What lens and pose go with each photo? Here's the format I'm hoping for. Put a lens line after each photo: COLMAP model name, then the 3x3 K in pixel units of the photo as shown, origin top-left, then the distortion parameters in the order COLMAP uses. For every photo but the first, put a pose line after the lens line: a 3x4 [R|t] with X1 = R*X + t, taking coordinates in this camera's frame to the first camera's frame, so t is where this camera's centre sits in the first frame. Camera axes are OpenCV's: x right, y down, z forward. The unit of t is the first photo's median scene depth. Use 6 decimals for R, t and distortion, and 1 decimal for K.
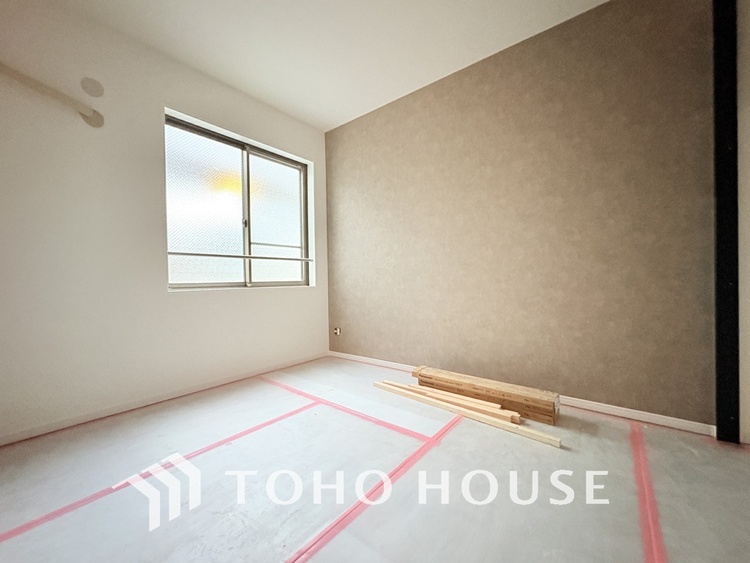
lens RADIAL K [[299.4, 0, 375.6], [0, 299.4, 280.0], [0, 0, 1]] dist [-0.000732, -0.000054]
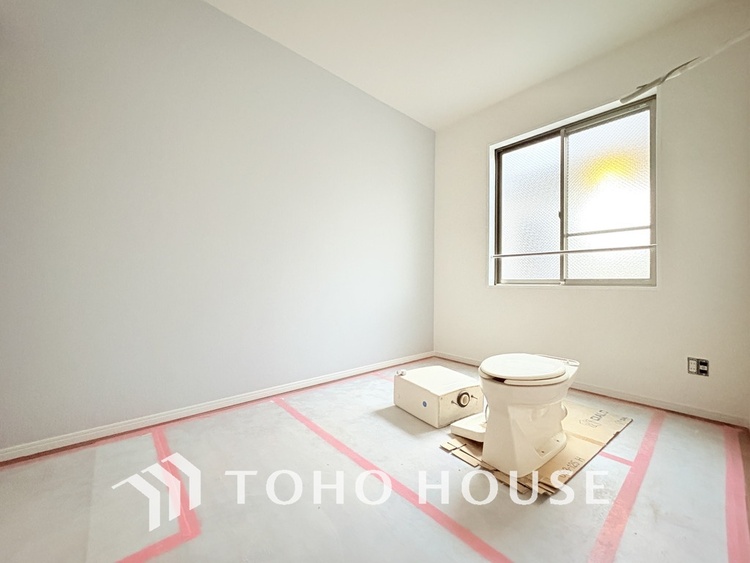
lens RADIAL K [[299.4, 0, 374.8], [0, 299.4, 280.9], [0, 0, 1]] dist [-0.000732, -0.000054]
pose [[-0.173036, 0.017922, -0.984752, 0.363042], [-0.000983, 0.999831, 0.018369, -0.002809], [0.984915, 0.004147, -0.172989, 0.380756]]
